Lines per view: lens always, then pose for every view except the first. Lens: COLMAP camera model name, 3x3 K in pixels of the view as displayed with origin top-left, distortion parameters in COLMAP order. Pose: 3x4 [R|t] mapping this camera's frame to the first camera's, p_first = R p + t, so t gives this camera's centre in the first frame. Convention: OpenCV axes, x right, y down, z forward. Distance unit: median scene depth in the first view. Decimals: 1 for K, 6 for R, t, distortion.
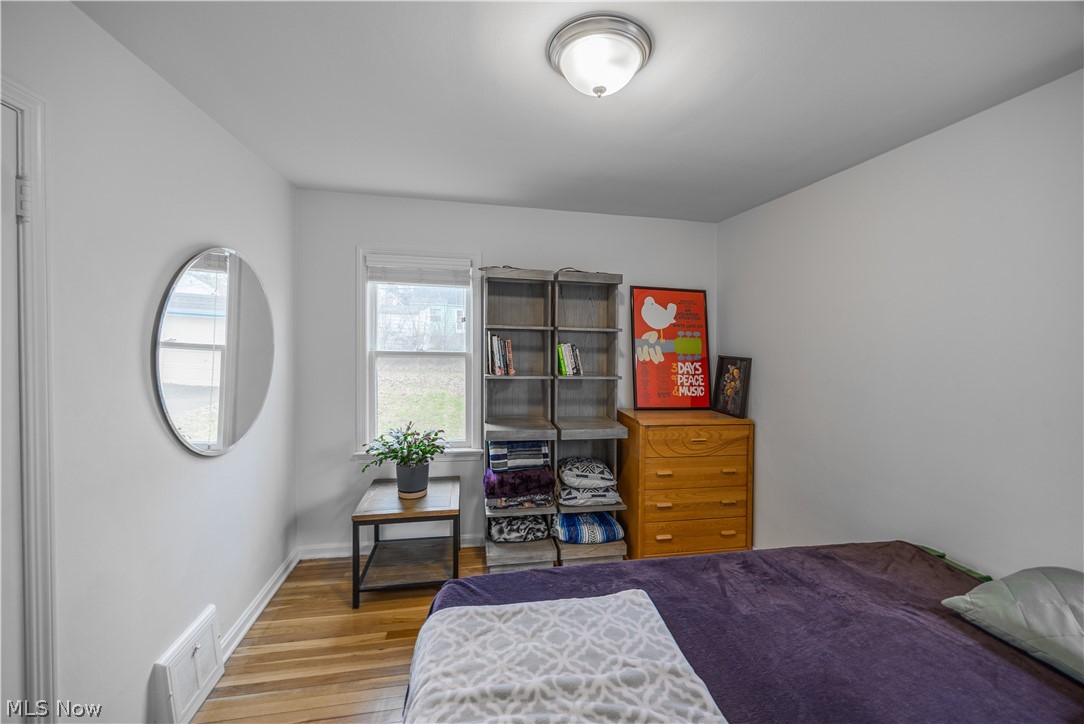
lens RADIAL K [[427.9, 0, 540.6], [0, 427.9, 330.6], [0, 0, 1]] dist [-0.001753, -0.000090]
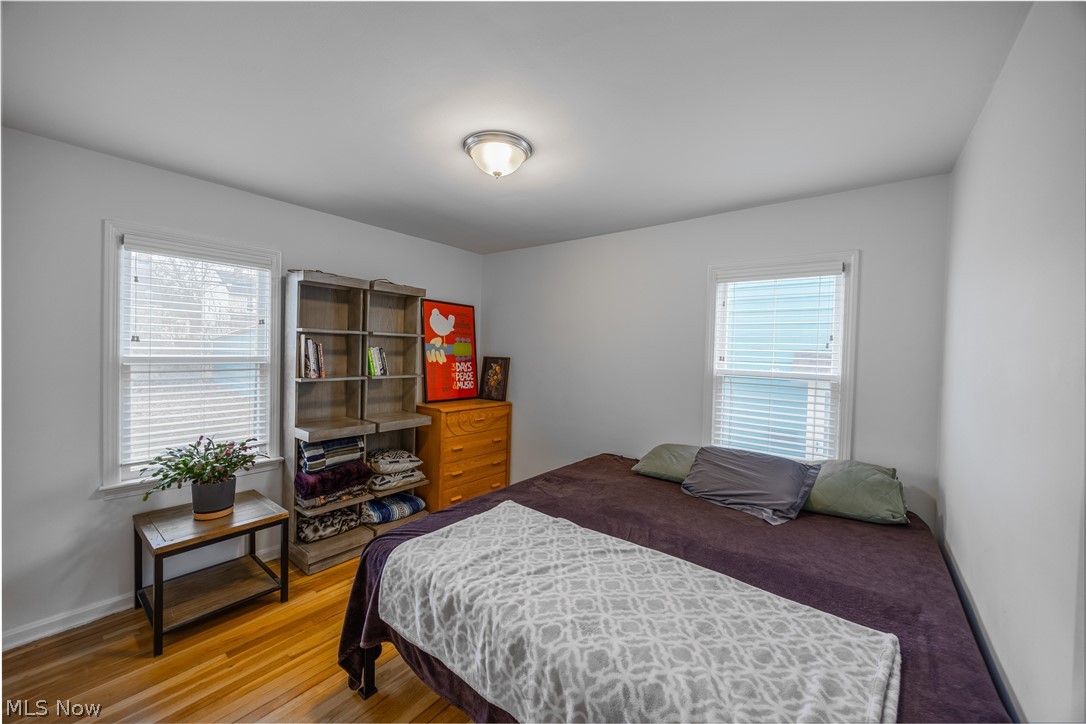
lens RADIAL K [[413.1, 0, 552.1], [0, 413.1, 348.0], [0, 0, 1]] dist [-0.000415, 0.000001]
pose [[0.749018, -0.002623, 0.662545, -0.311941], [-0.010663, 0.999815, 0.016013, 0.010862], [-0.662464, -0.019058, 0.748851, -0.103950]]
